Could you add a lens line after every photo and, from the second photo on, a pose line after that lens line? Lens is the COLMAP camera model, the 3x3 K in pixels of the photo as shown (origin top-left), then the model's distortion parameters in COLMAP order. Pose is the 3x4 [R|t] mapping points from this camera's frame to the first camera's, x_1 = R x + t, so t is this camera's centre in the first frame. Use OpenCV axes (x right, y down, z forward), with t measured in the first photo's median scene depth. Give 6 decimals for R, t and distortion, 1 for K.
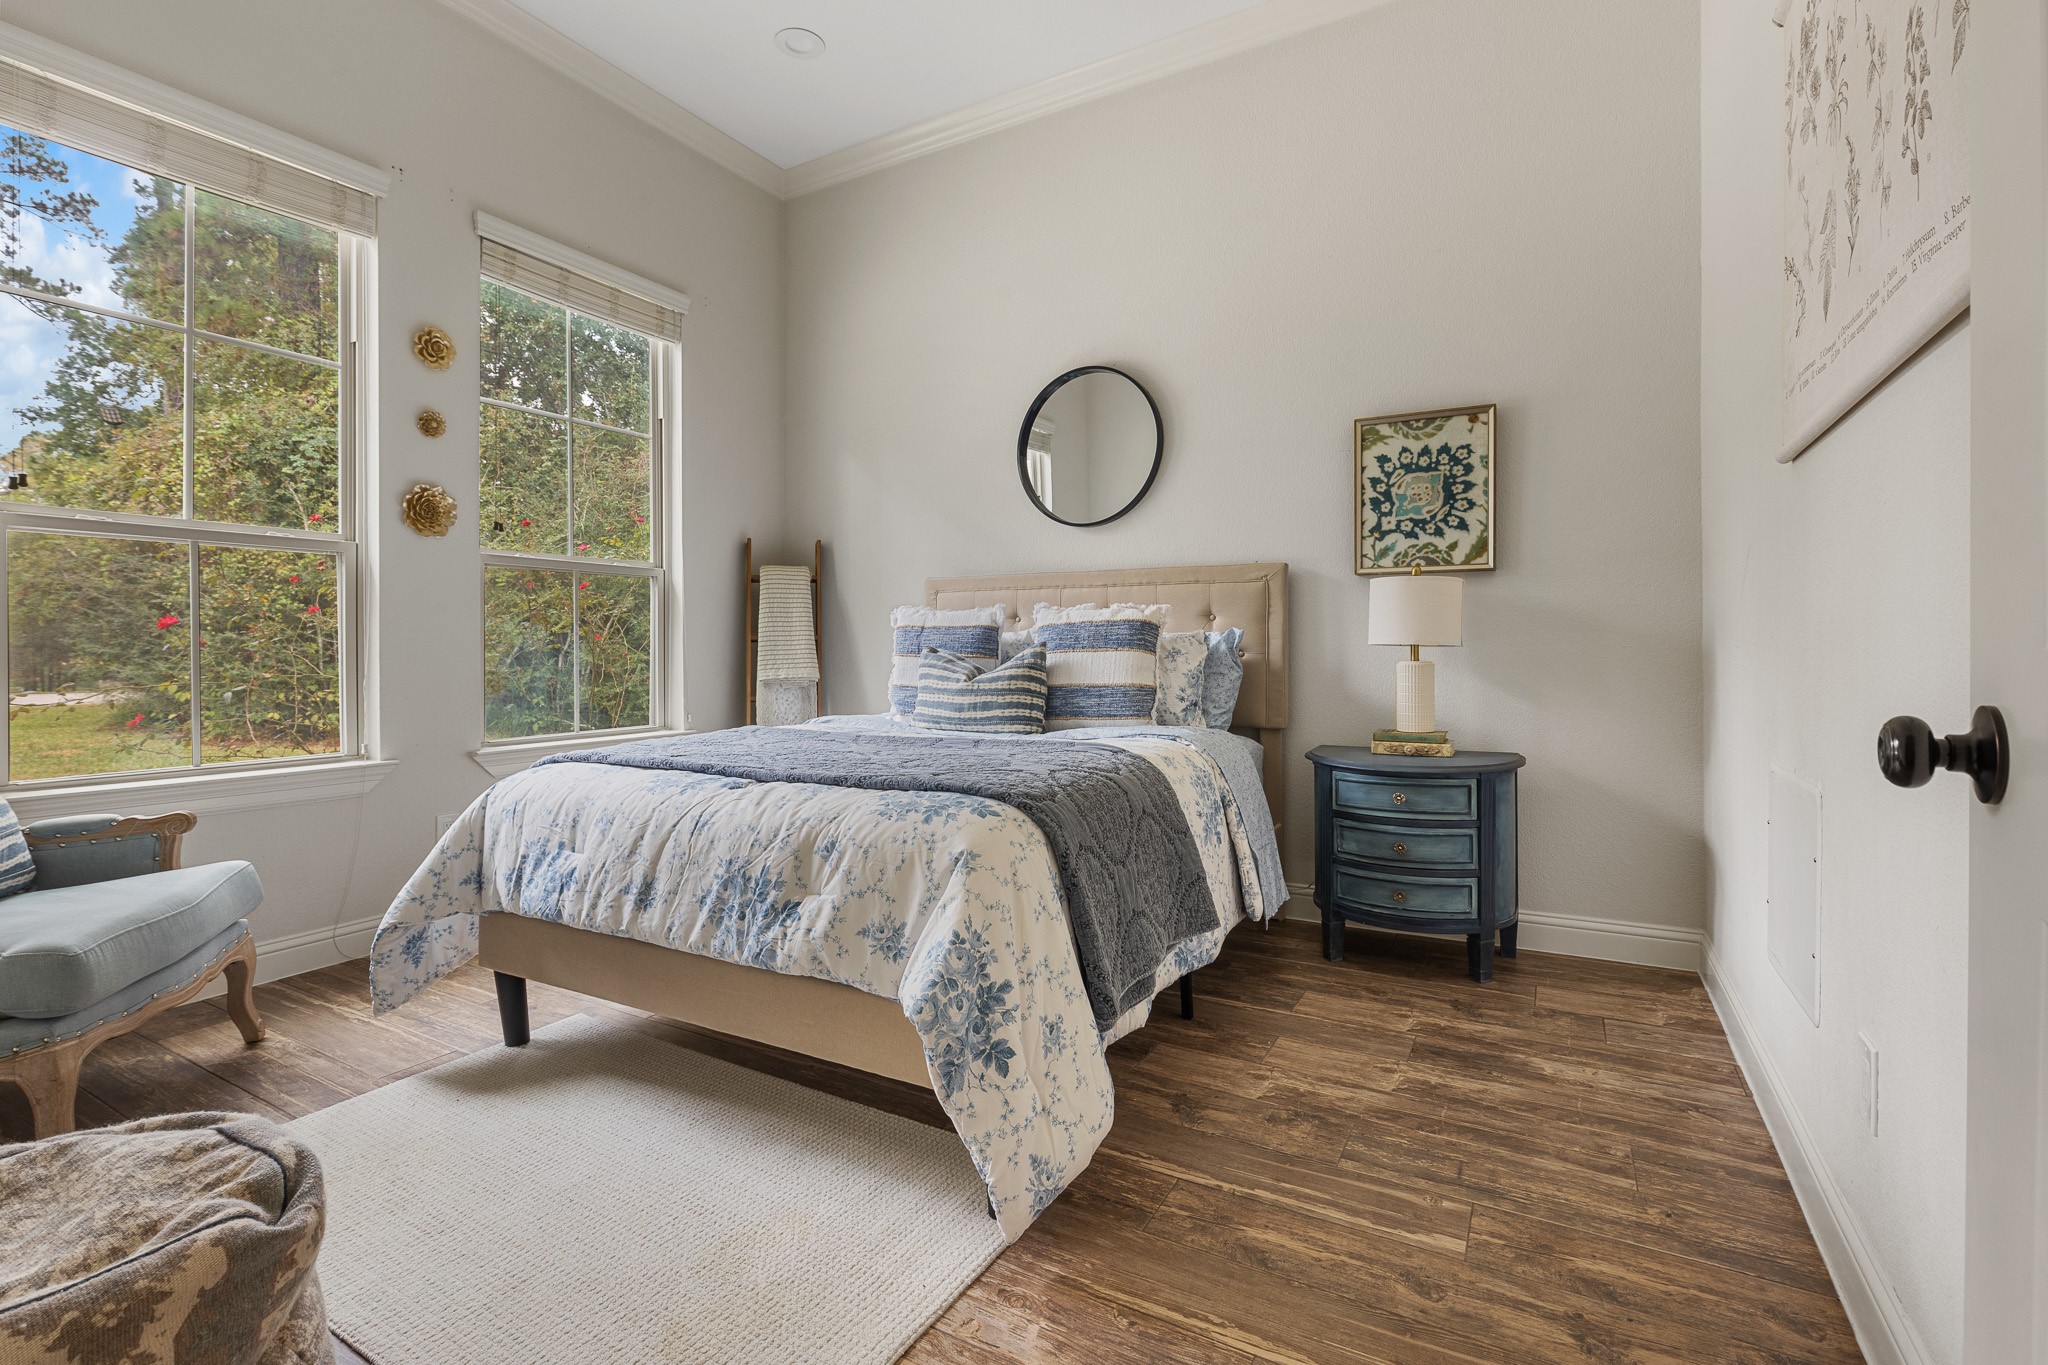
lens RADIAL K [[919.4, 0, 1025.0], [0, 919.4, 656.4], [0, 0, 1]] dist [-0.000890, 0.000259]
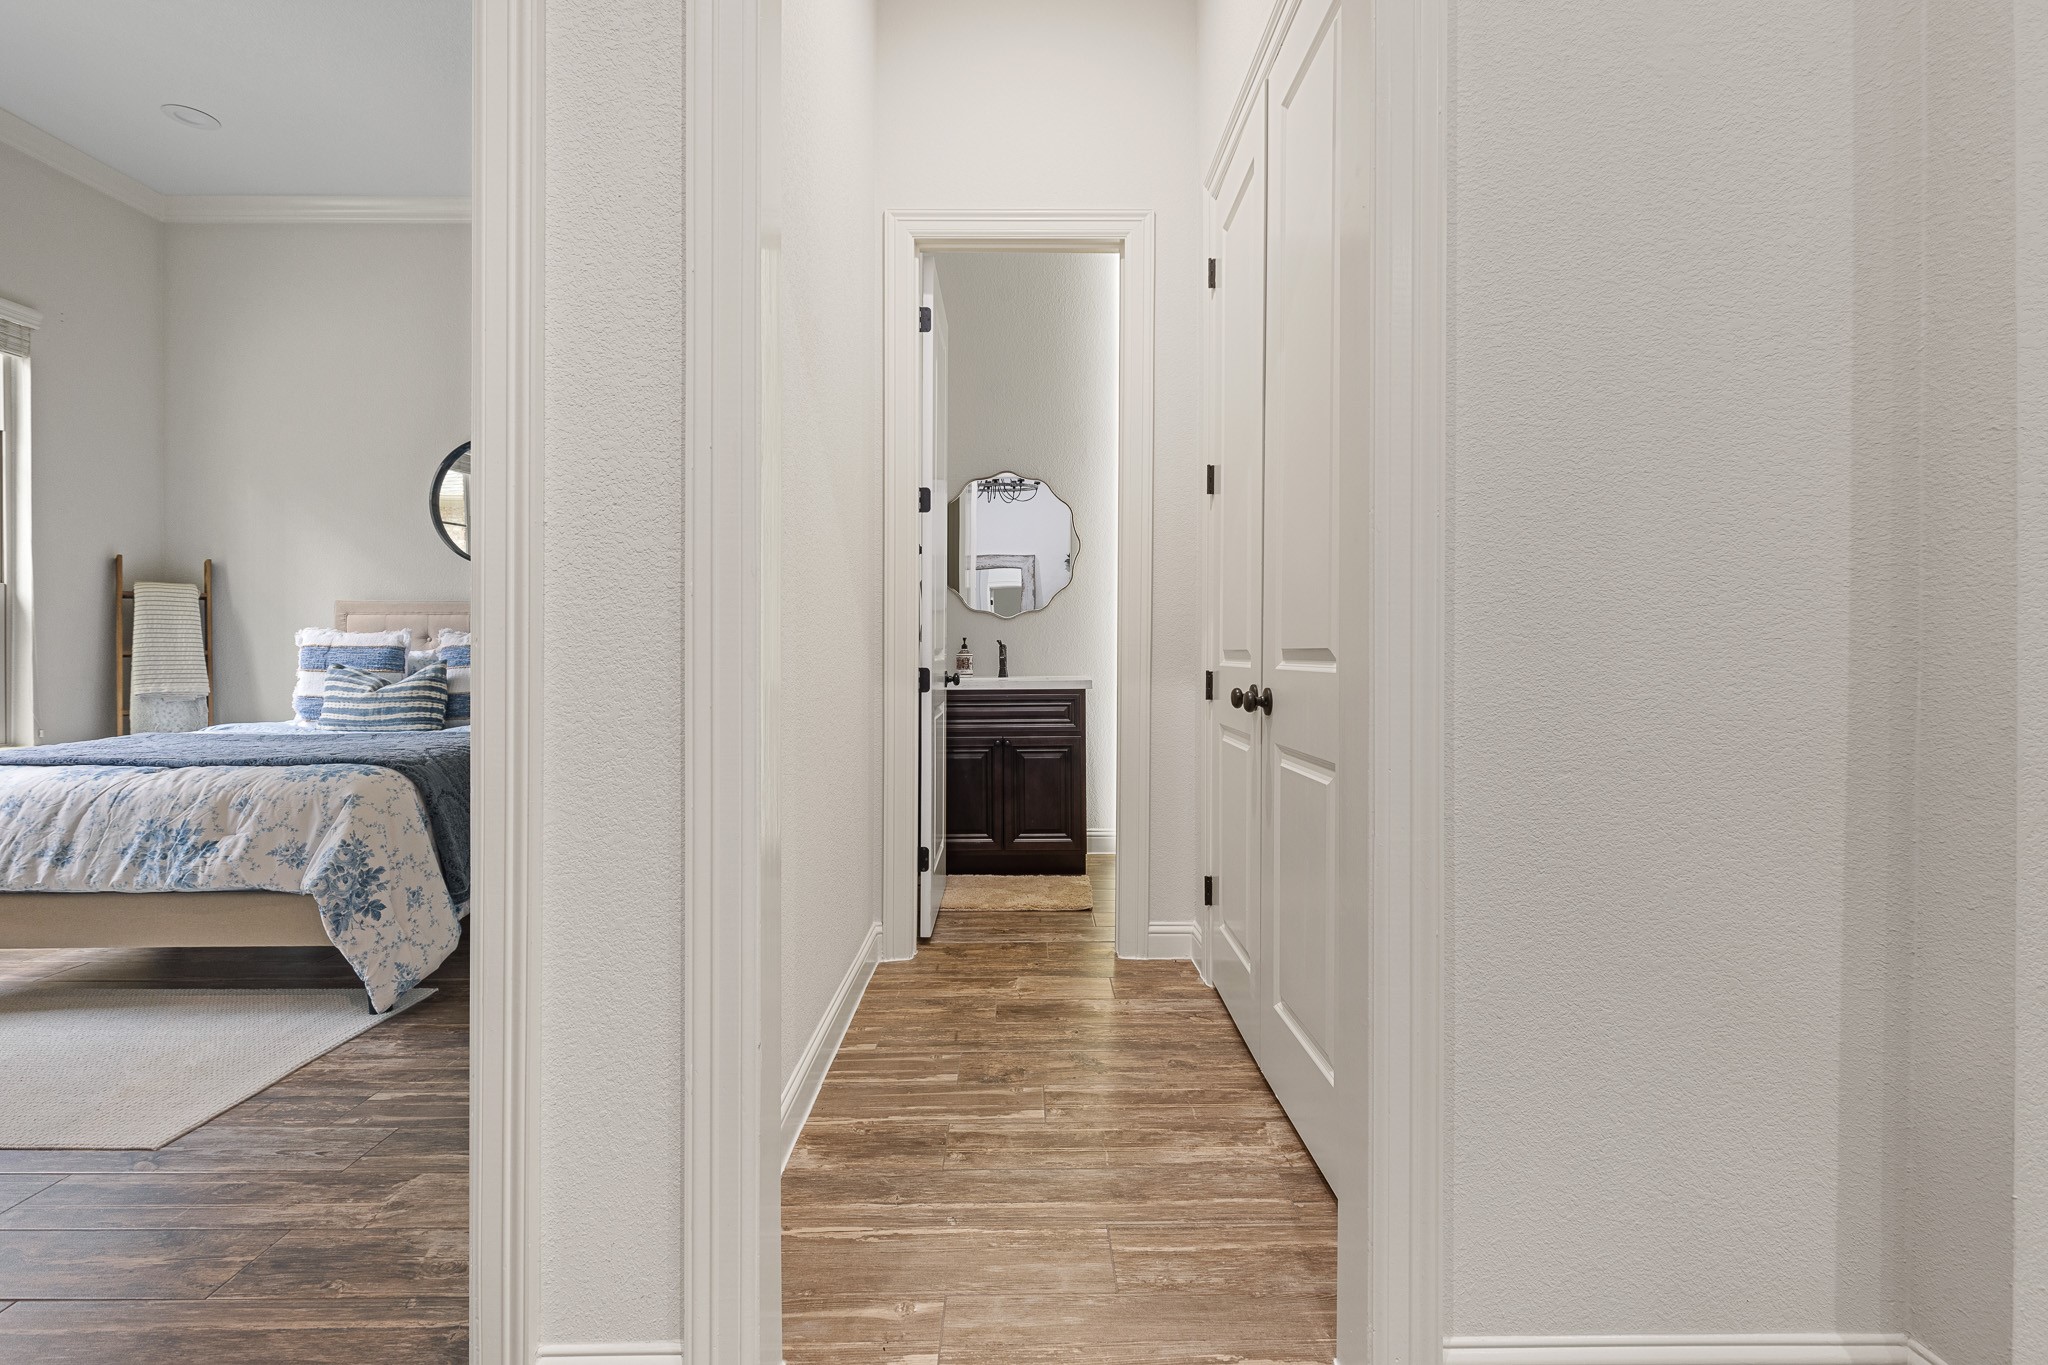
lens RADIAL K [[919.4, 0, 1025.0], [0, 919.4, 656.4], [0, 0, 1]] dist [-0.000890, 0.000259]
pose [[0.865034, 0.000473, 0.501713, 0.126029], [0.002762, 0.999980, -0.005705, -0.017805], [-0.501706, 0.006320, 0.865015, -0.852637]]
